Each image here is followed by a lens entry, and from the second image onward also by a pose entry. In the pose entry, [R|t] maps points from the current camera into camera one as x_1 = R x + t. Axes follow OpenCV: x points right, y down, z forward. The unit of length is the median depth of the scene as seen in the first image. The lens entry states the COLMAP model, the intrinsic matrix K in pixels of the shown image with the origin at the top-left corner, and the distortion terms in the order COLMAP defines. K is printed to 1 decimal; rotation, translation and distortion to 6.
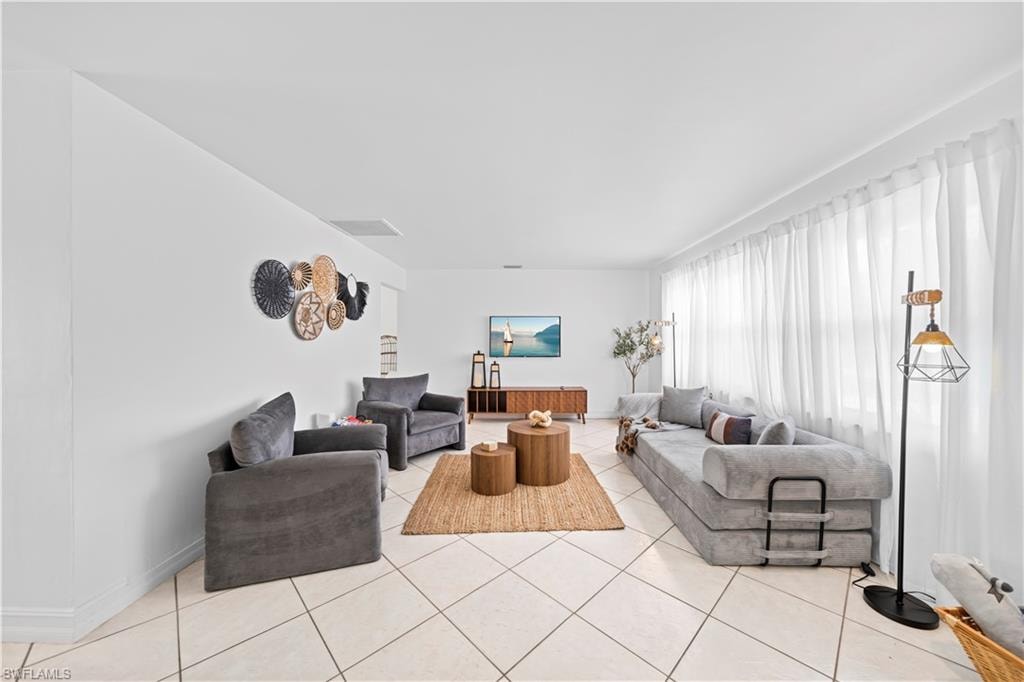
lens RADIAL K [[358.6, 0, 518.5], [0, 358.6, 340.7], [0, 0, 1]] dist [-0.001403, -0.000234]
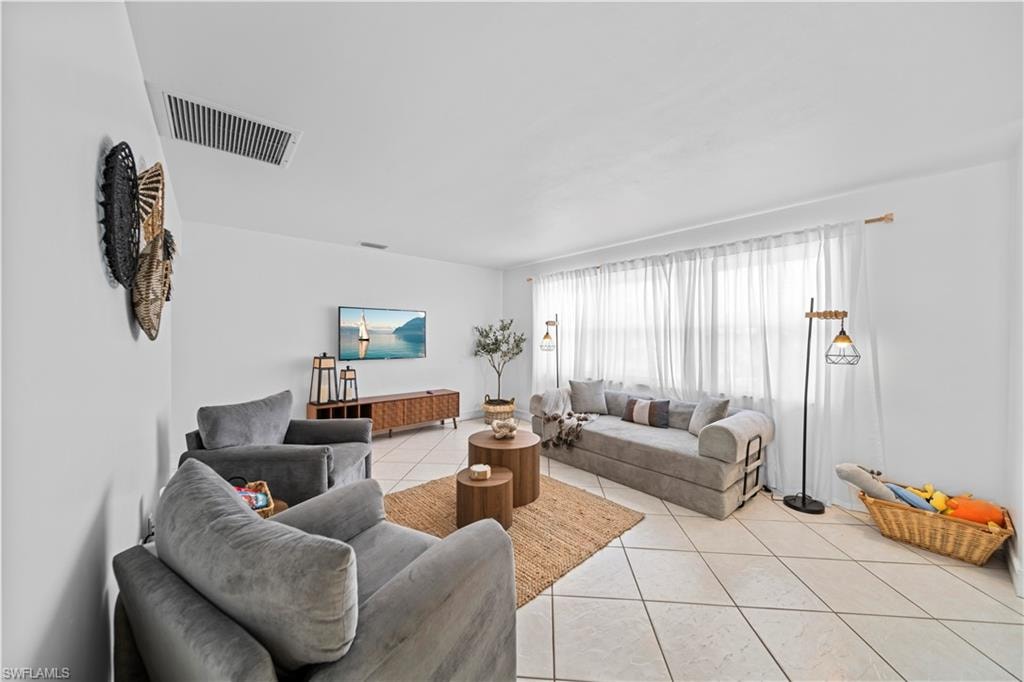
lens RADIAL K [[360.9, 0, 517.5], [0, 360.9, 338.1], [0, 0, 1]] dist [-0.000134, -0.000164]
pose [[0.756009, -0.000207, 0.654561, -0.356277], [-0.001166, 0.999998, 0.001663, -0.003567], [-0.654560, -0.002021, 0.756007, 0.225862]]
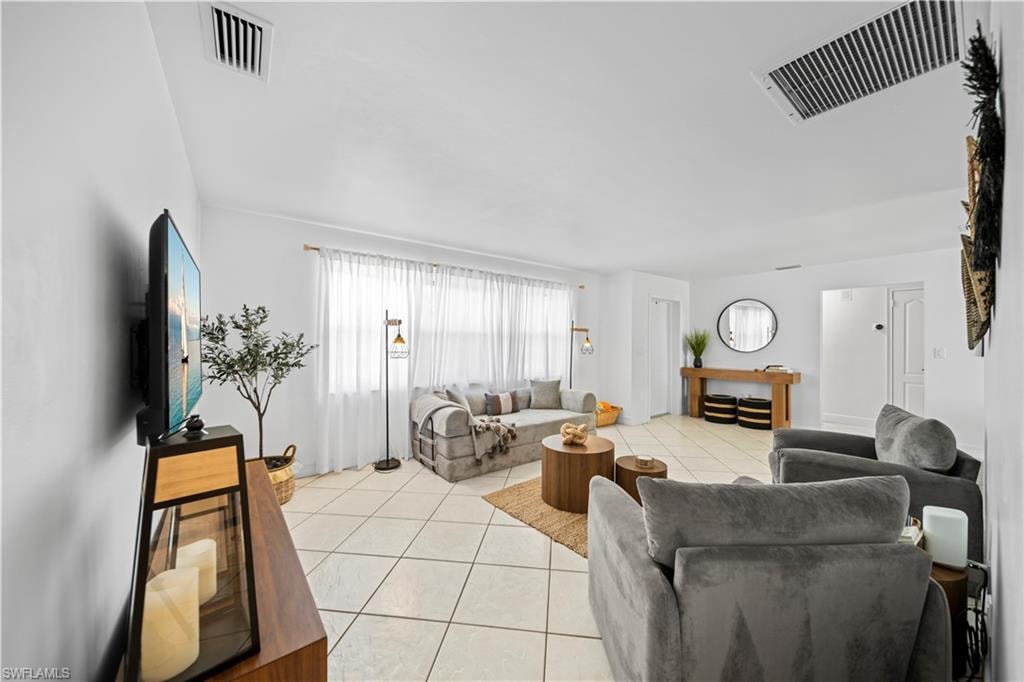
lens RADIAL K [[366.2, 0, 519.0], [0, 366.2, 335.5], [0, 0, 1]] dist [-0.000188, -0.000090]
pose [[-0.626321, 0.001810, 0.779563, -0.399403], [-0.005938, 0.999957, -0.007092, -0.012038], [-0.779542, -0.009071, -0.626284, 1.207290]]
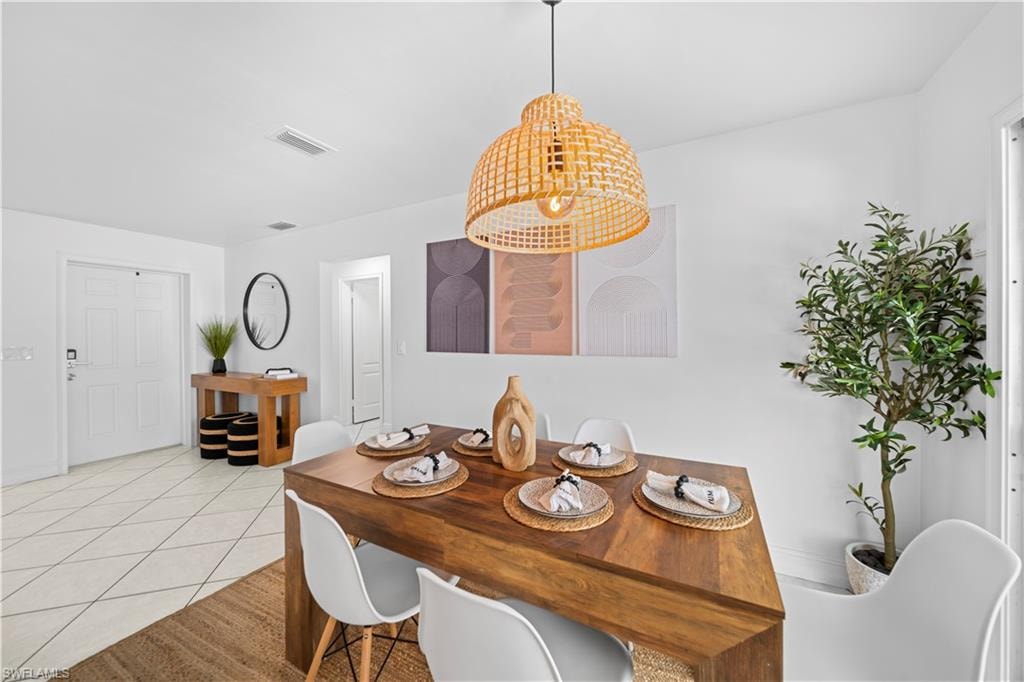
lens RADIAL K [[360.9, 0, 517.5], [0, 360.9, 338.1], [0, 0, 1]] dist [-0.000134, -0.000164]
pose [[-0.886808, -0.001300, 0.462136, -0.843501], [0.004944, 0.999912, 0.012300, -0.002503], [-0.462111, 0.013192, -0.886724, 0.276285]]
